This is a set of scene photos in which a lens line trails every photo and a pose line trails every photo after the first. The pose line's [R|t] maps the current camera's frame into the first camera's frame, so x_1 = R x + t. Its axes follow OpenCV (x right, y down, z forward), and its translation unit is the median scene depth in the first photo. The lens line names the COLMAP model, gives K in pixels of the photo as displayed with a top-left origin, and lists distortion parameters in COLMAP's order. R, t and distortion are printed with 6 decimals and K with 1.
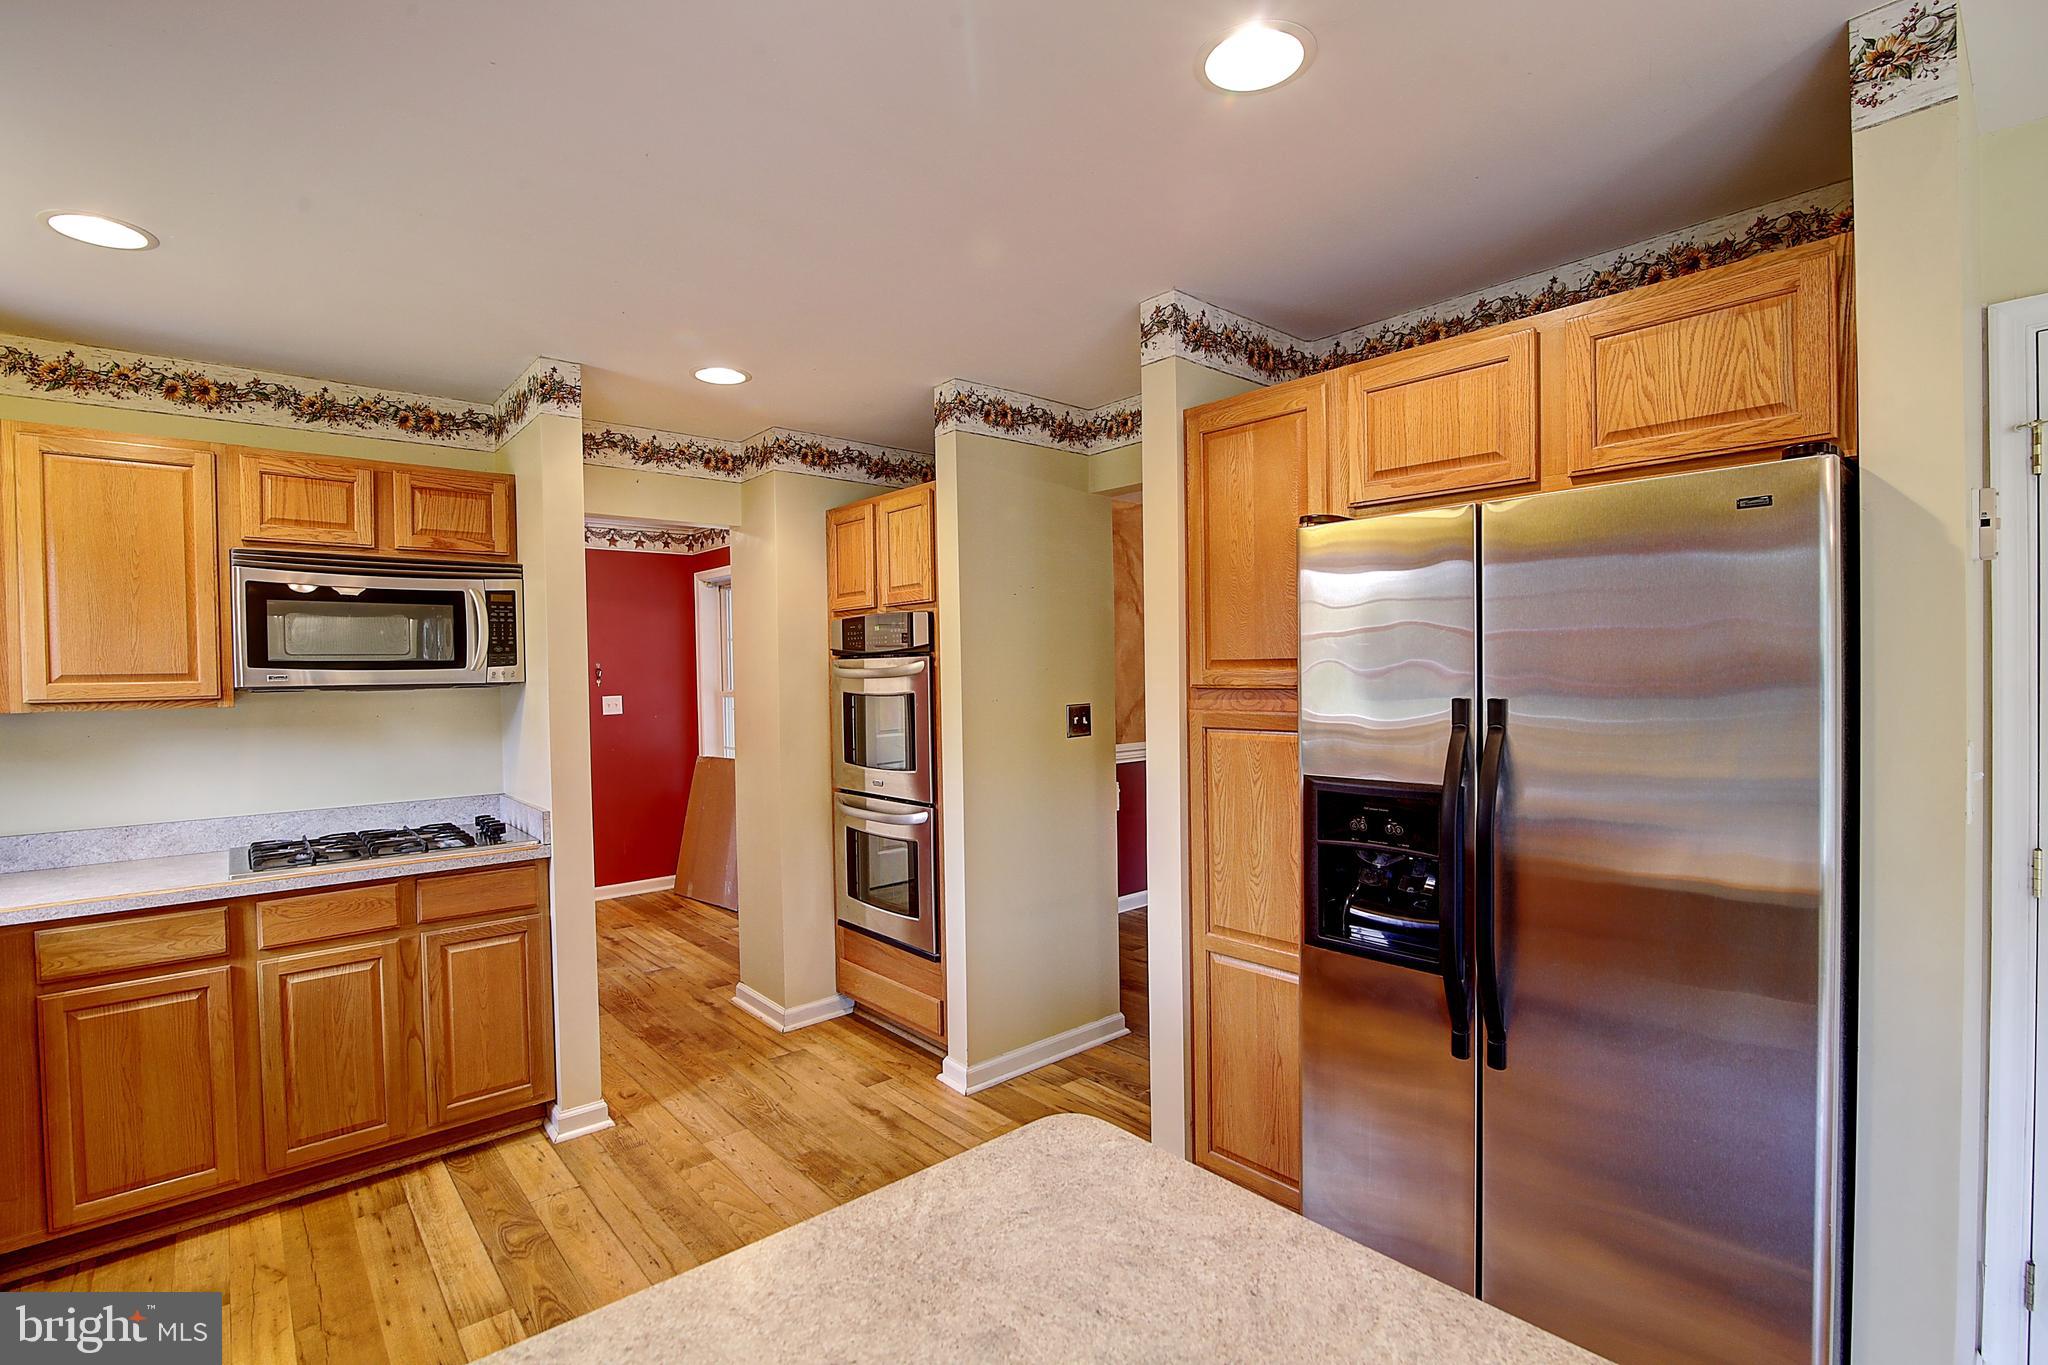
lens RADIAL K [[942.2, 0, 1034.5], [0, 942.2, 691.0], [0, 0, 1]] dist [-0.021386, 0.001110]
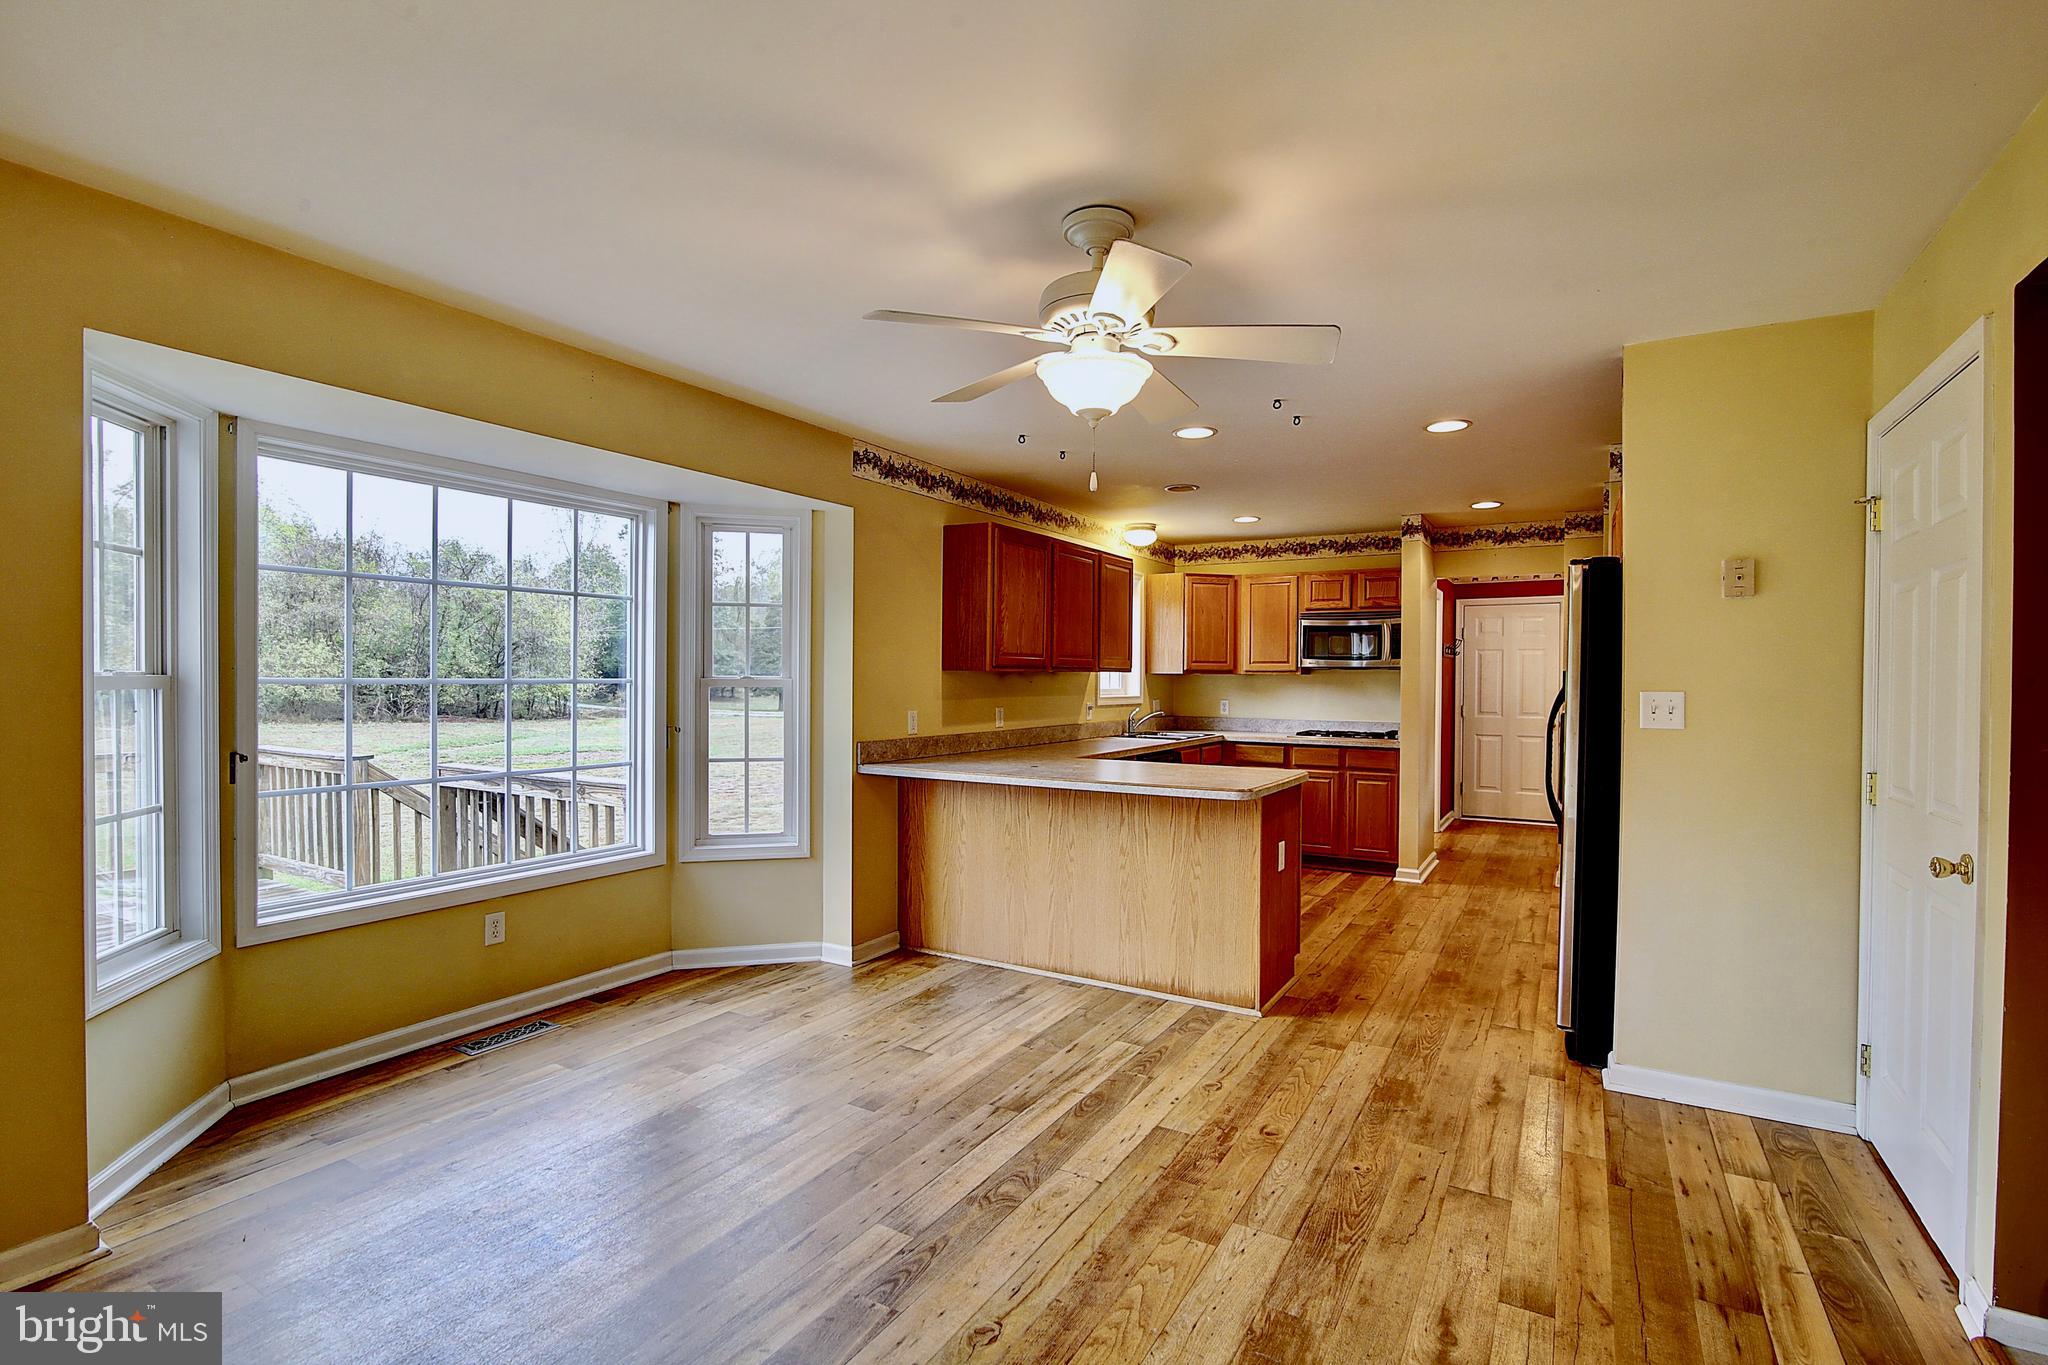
lens RADIAL K [[942.2, 0, 1029.2], [0, 942.2, 688.4], [0, 0, 1]] dist [-0.021386, 0.001110]
pose [[0.319696, 0.029055, -0.947074, 1.218699], [-0.032151, 0.999287, 0.019804, 0.025515], [0.946974, 0.024119, 0.320403, -0.486552]]
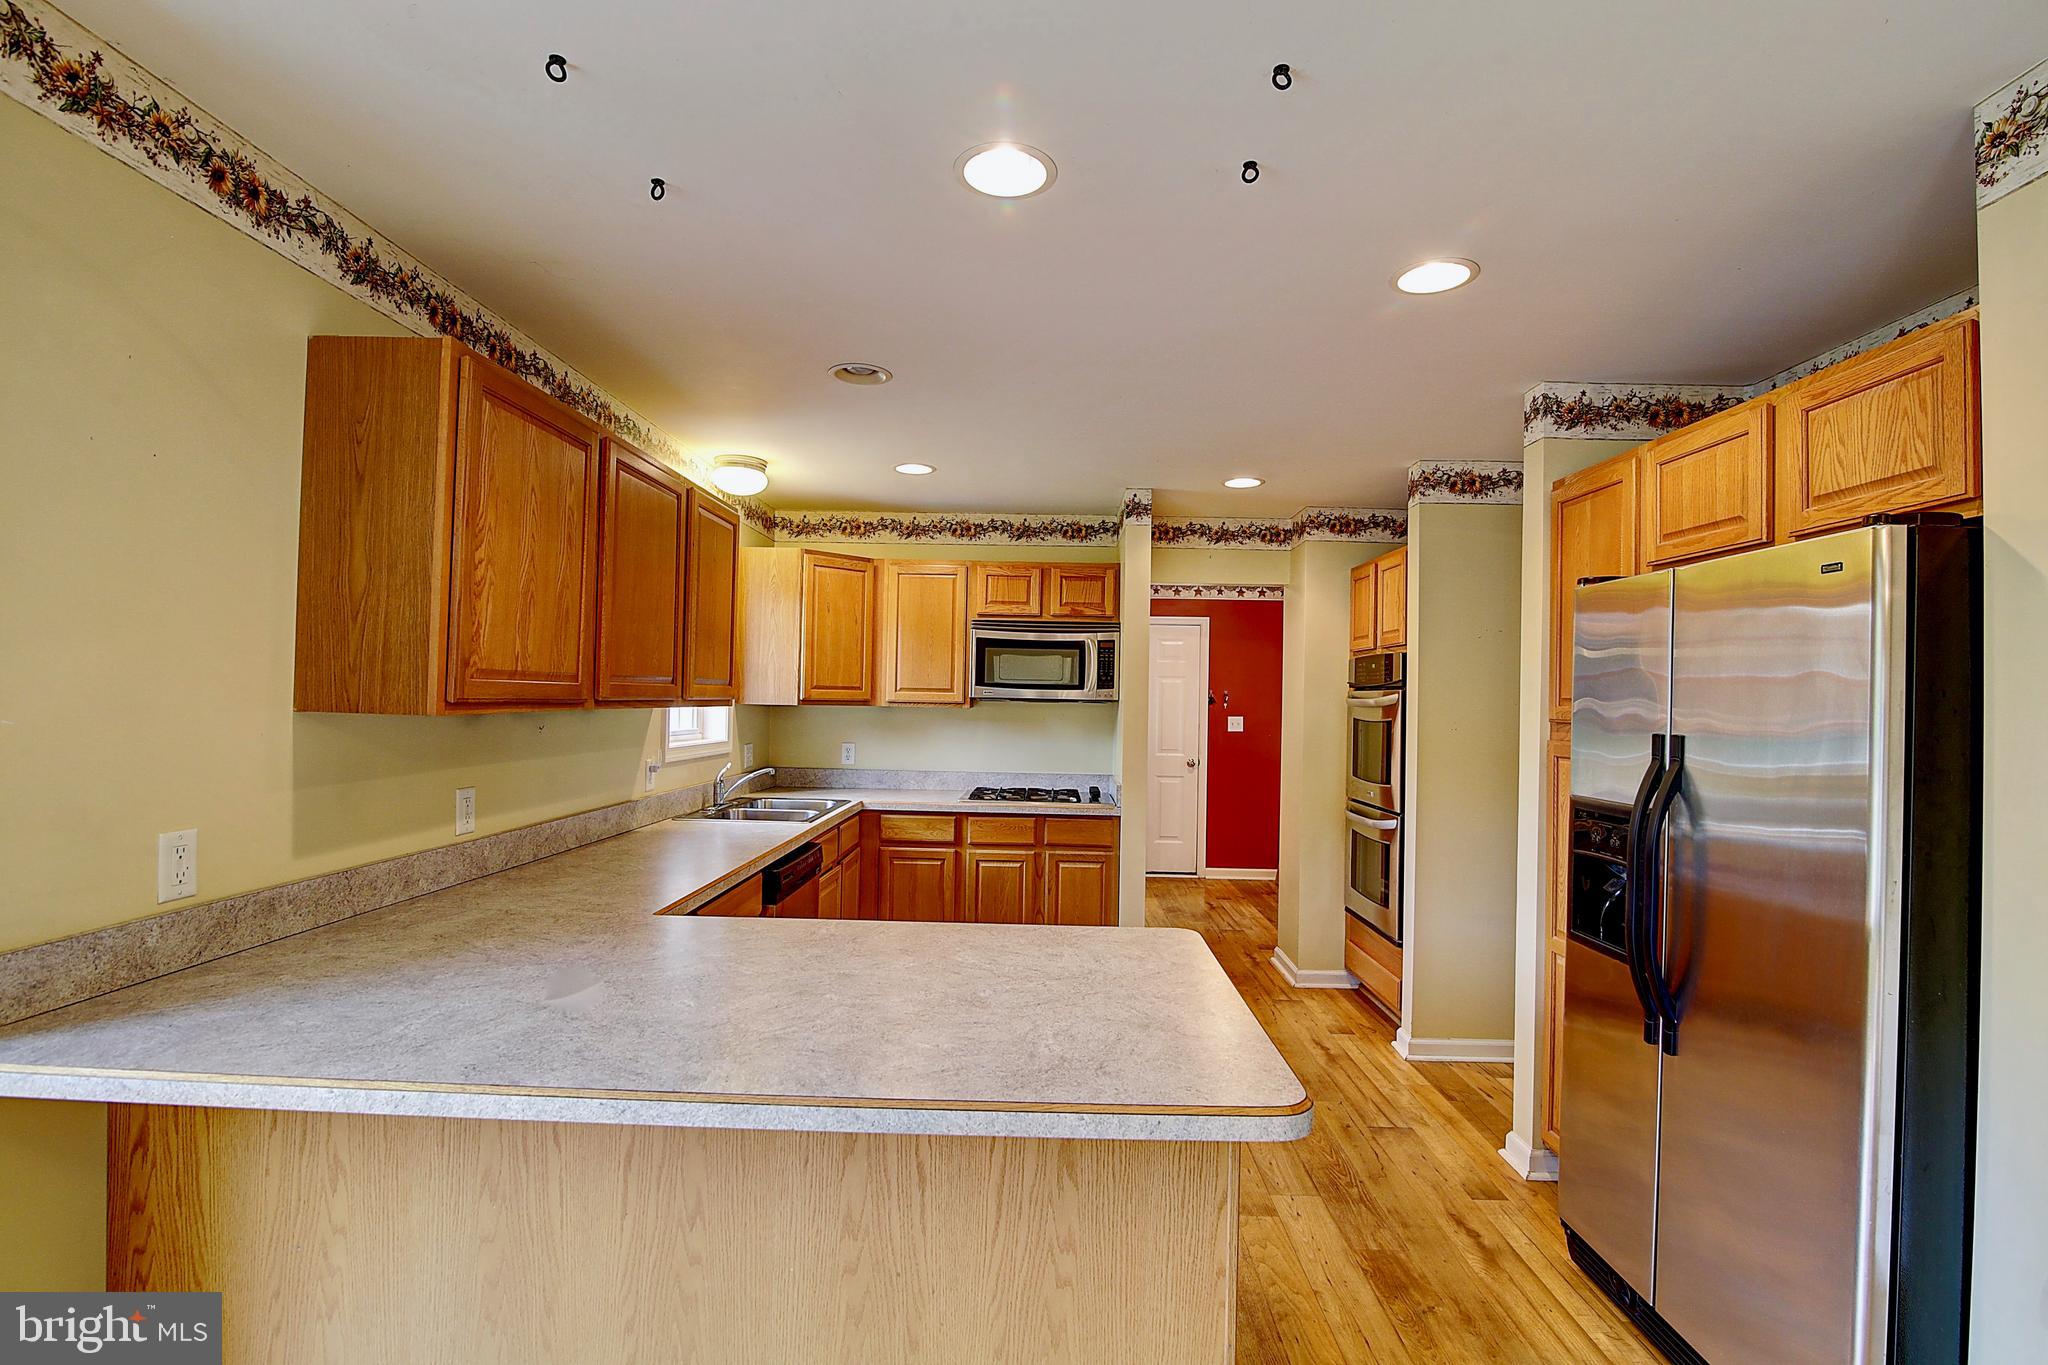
lens RADIAL K [[942.2, 0, 1024.8], [0, 942.2, 691.5], [0, 0, 1]] dist [-0.021386, 0.001110]
pose [[0.738369, 0.025271, -0.673923, 0.384042], [-0.046507, 0.998827, -0.013500, 0.004193], [0.672791, 0.041310, 0.738678, -0.234109]]
